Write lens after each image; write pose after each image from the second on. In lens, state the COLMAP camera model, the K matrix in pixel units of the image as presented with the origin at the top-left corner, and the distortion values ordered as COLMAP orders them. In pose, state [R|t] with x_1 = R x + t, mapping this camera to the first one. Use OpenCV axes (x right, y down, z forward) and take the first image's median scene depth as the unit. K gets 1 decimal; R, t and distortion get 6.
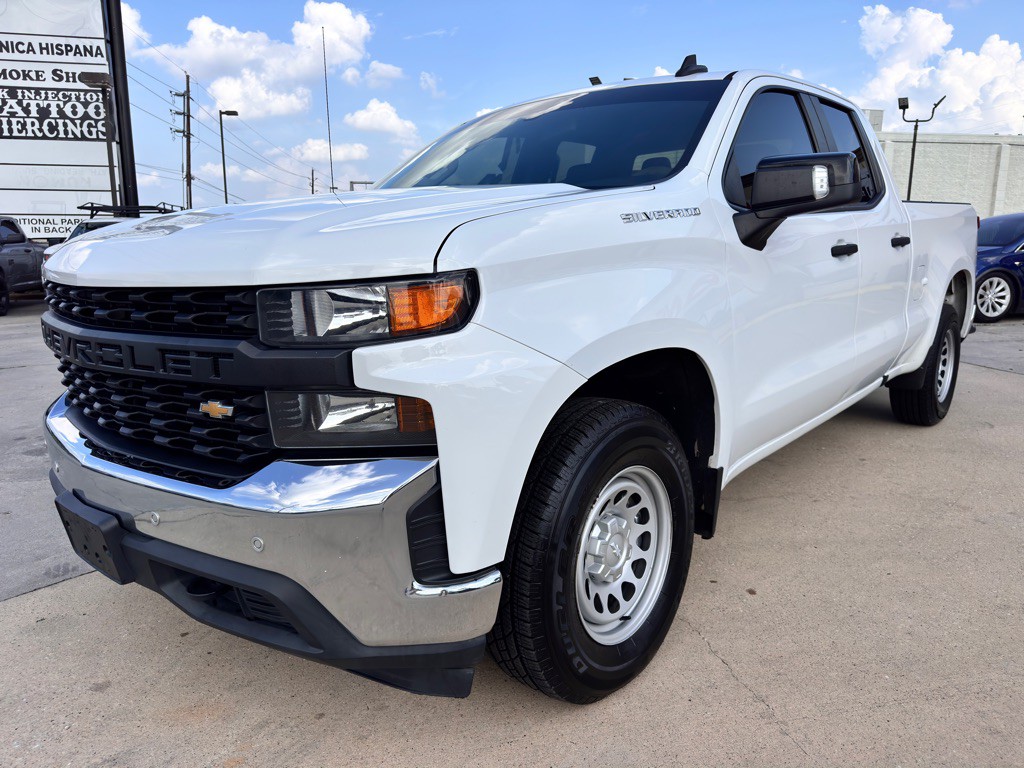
lens RADIAL K [[731.4, 0, 514.2], [0, 731.4, 385.2], [0, 0, 1]] dist [0.025869, -0.028024]
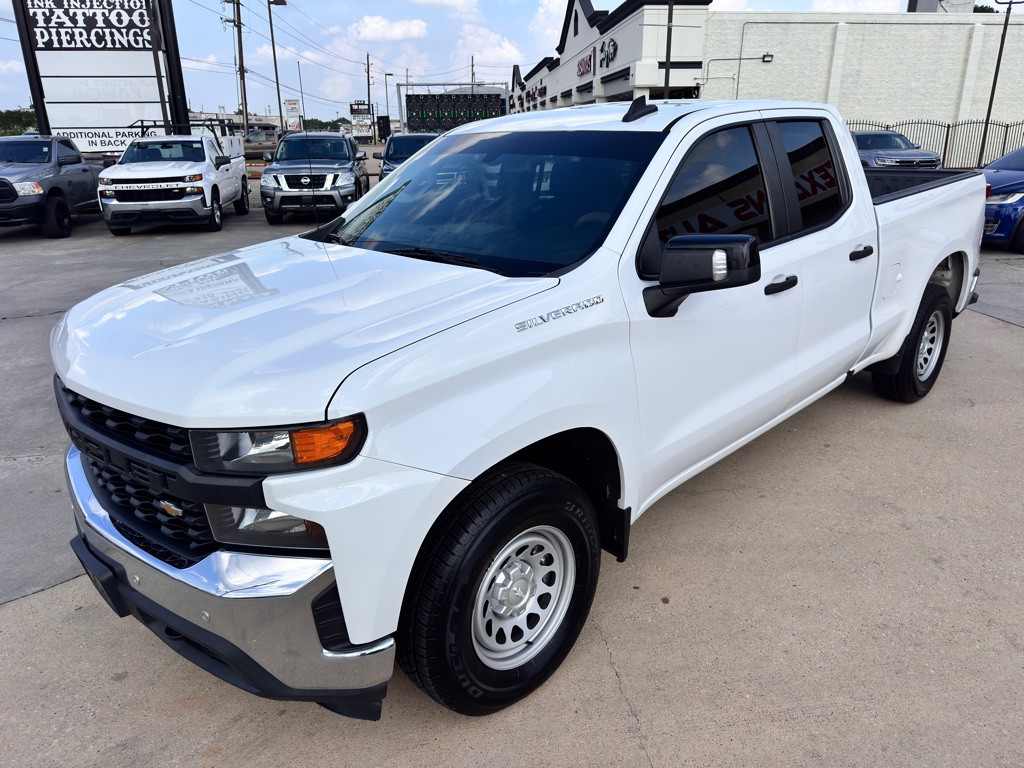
lens RADIAL K [[731.4, 0, 522.7], [0, 731.4, 385.8], [0, 0, 1]] dist [0.025869, -0.028024]
pose [[0.997339, 0.012948, -0.071750, 0.198437], [-0.002256, 0.989115, 0.147129, -0.251322], [0.072873, -0.146576, 0.986512, -0.120808]]
